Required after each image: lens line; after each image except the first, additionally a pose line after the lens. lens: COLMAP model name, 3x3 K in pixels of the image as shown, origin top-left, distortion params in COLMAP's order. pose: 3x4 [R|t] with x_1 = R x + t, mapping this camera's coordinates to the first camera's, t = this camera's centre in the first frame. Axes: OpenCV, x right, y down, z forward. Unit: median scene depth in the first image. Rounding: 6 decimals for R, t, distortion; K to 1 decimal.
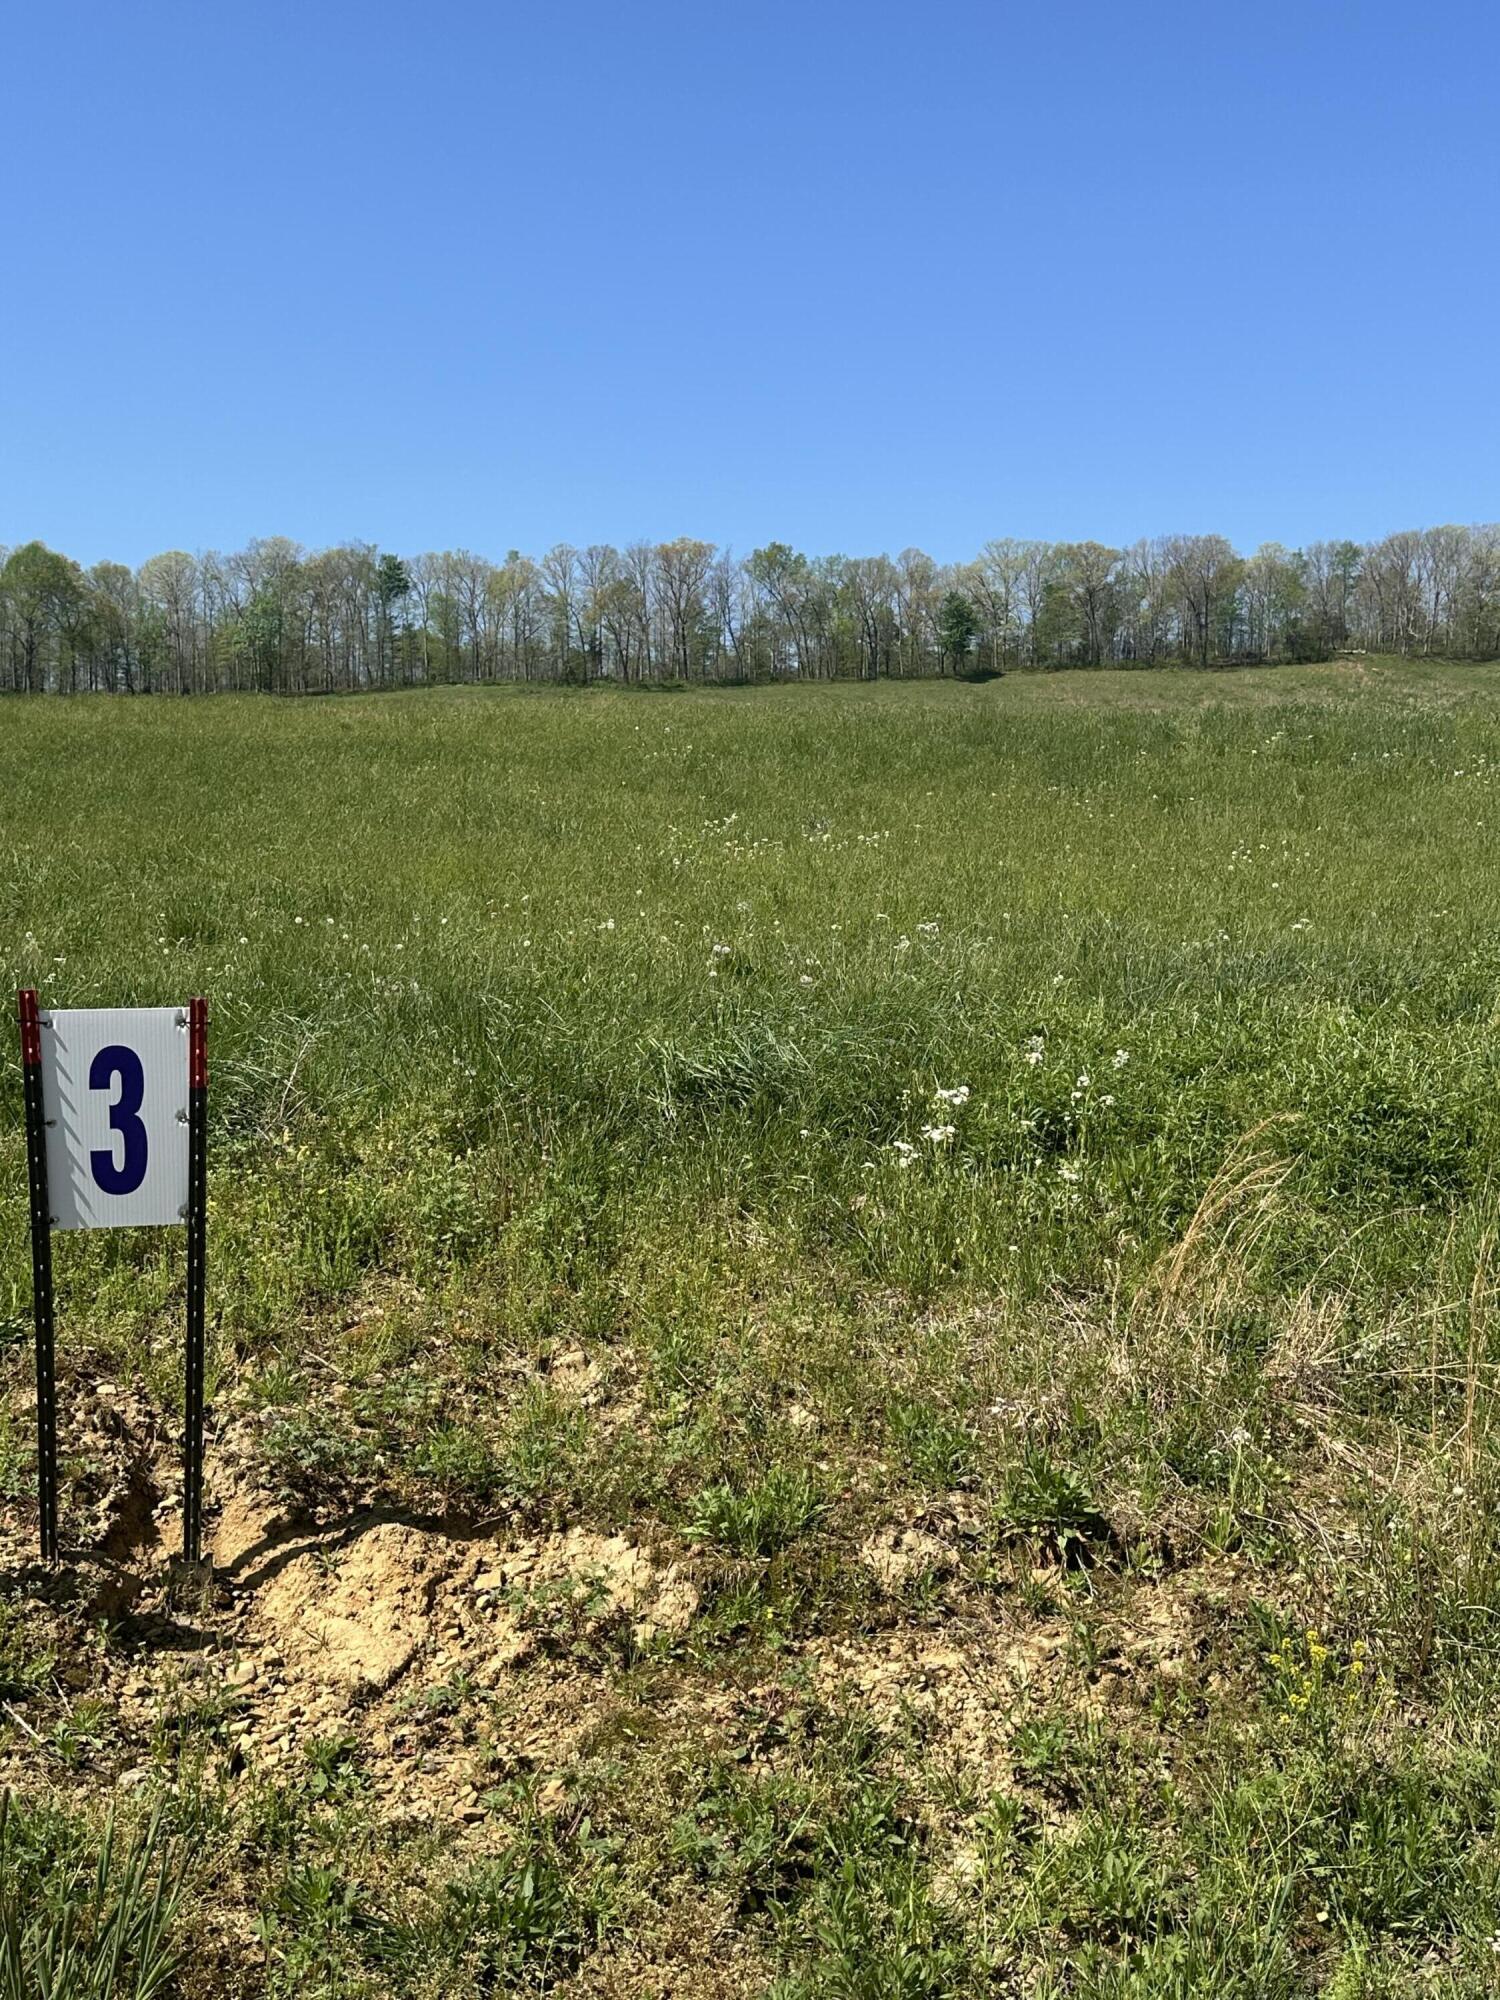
lens RADIAL K [[2178.8, 0, 759.3], [0, 2178.8, 1021.1], [0, 0, 1]] dist [0.131828, 0.000000]
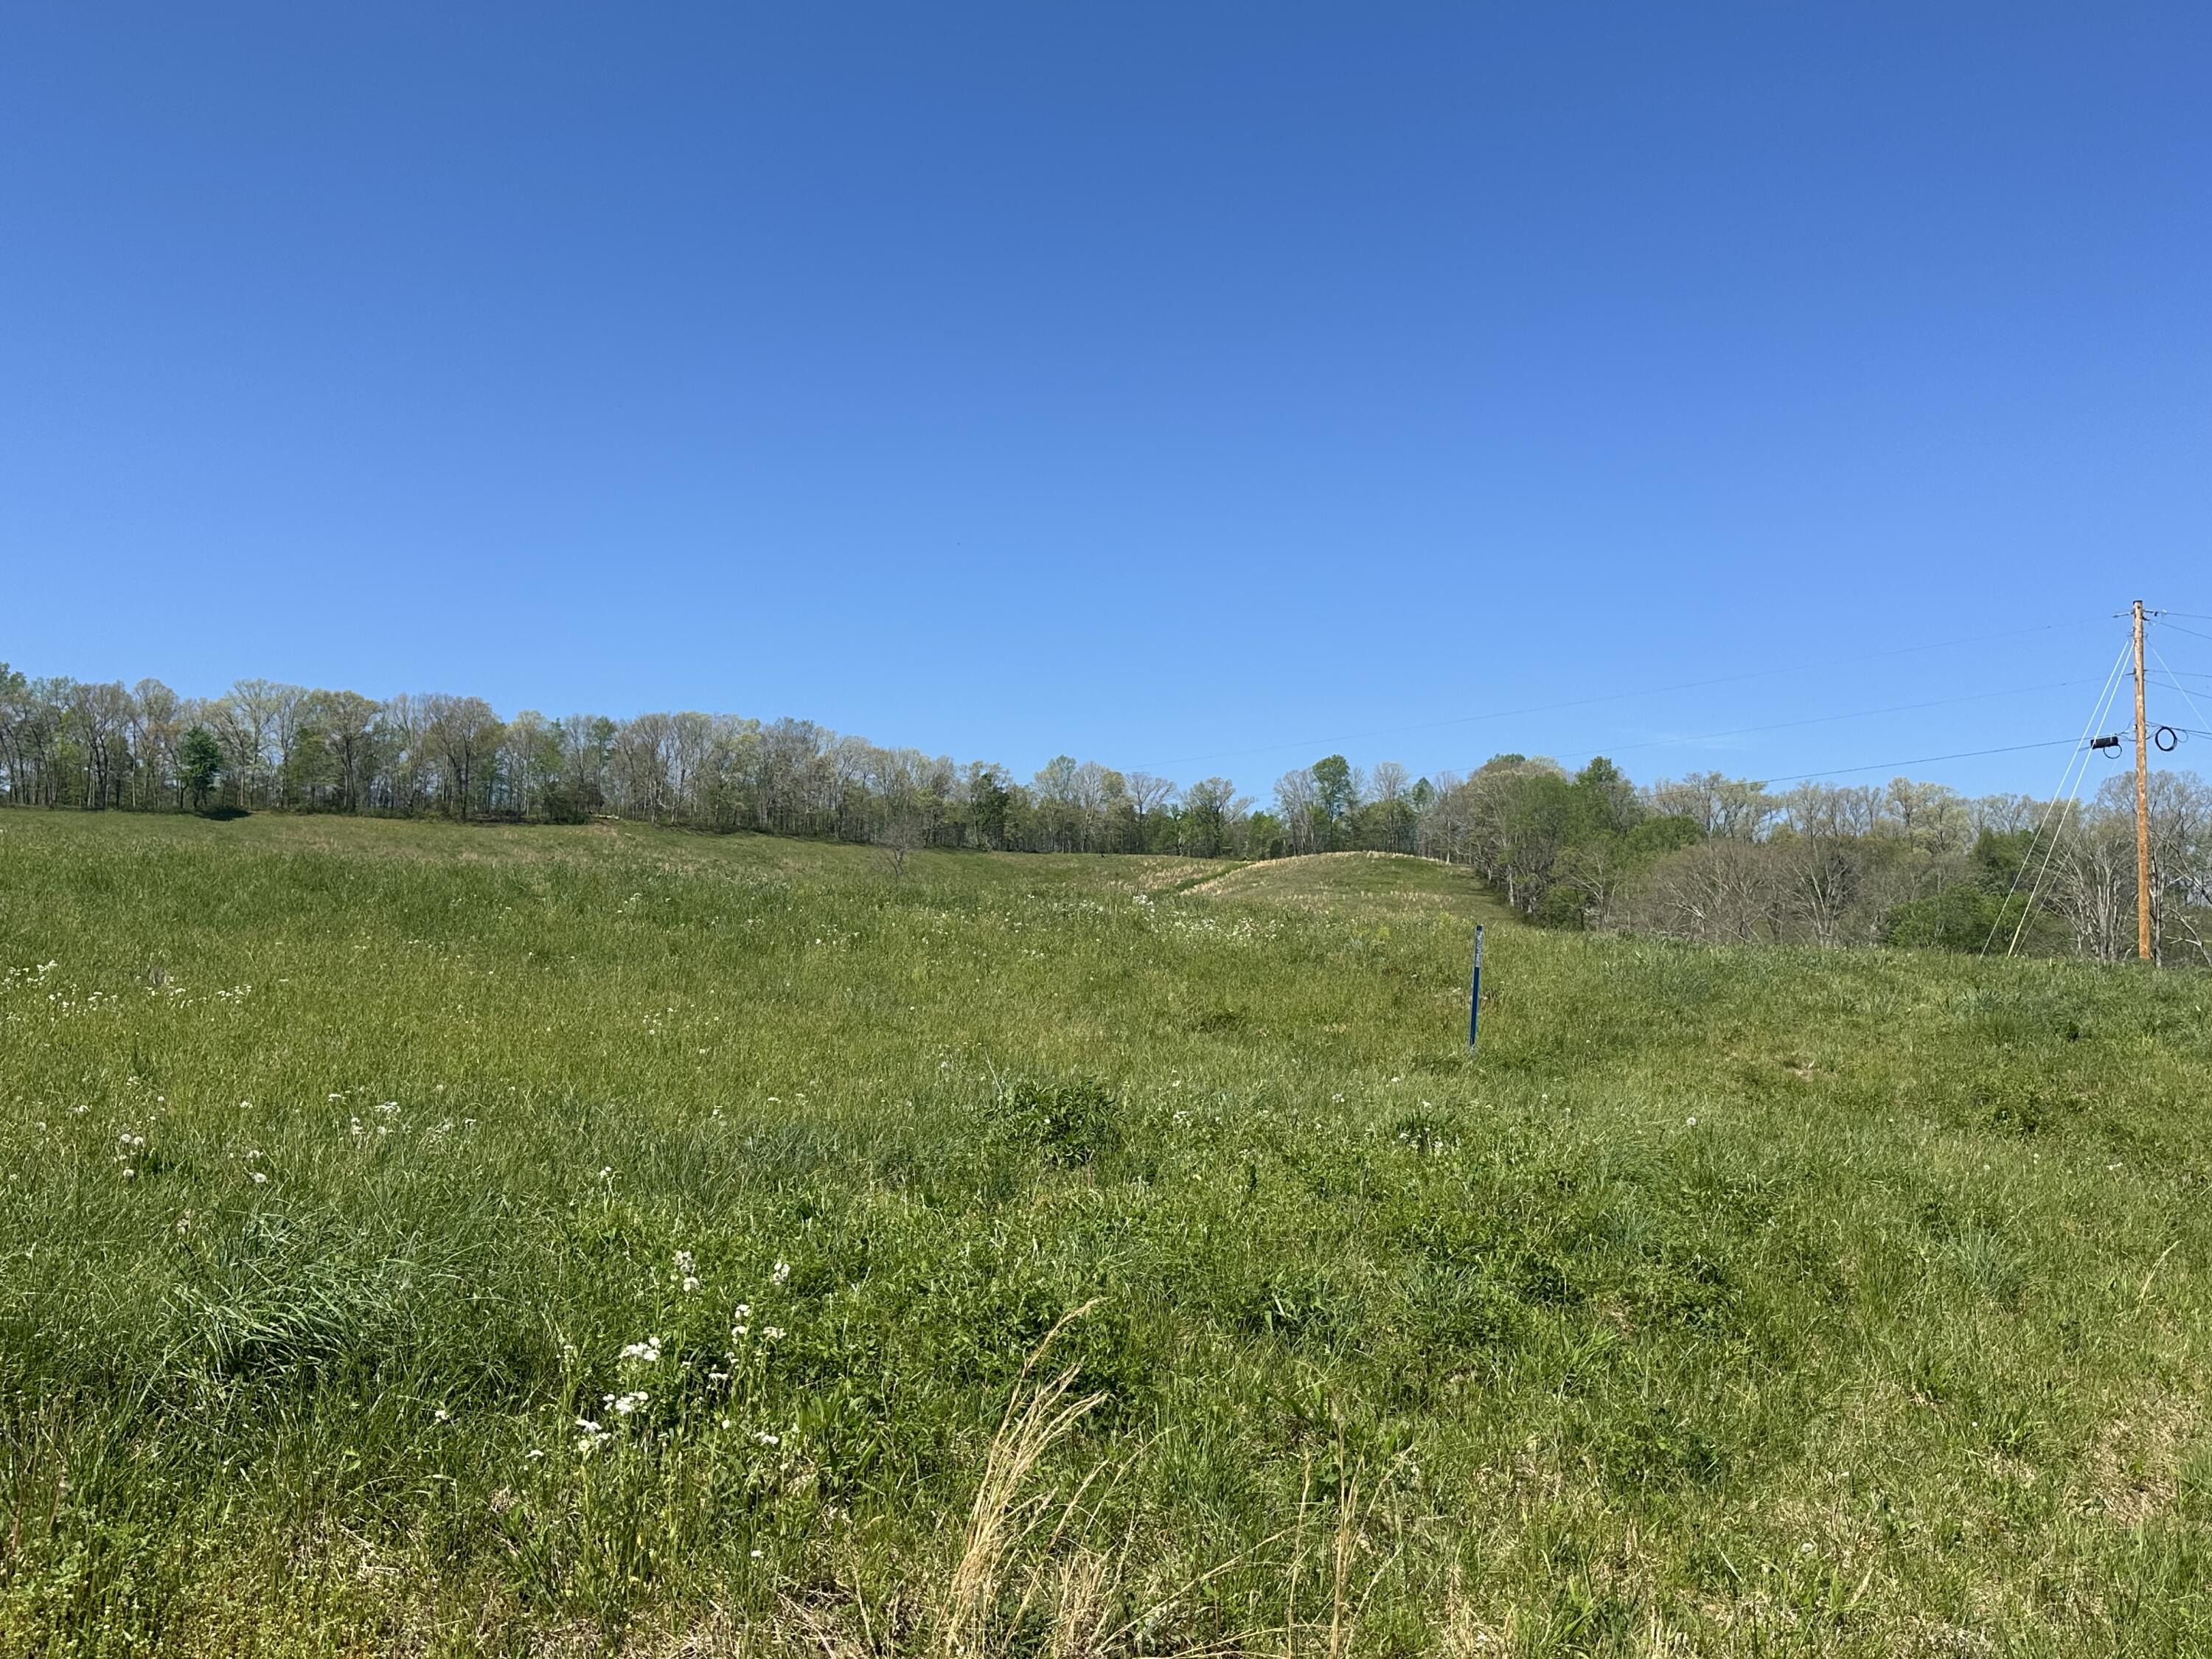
lens RADIAL K [[2054.7, 0, 1148.3], [0, 2054.7, 833.9], [0, 0, 1]] dist [0.055905, 0.000000]
pose [[0.864225, 0.060241, 0.499487, -0.132667], [0.018678, 0.988279, -0.151509, -0.032951], [-0.502759, 0.140268, 0.852970, 0.216108]]
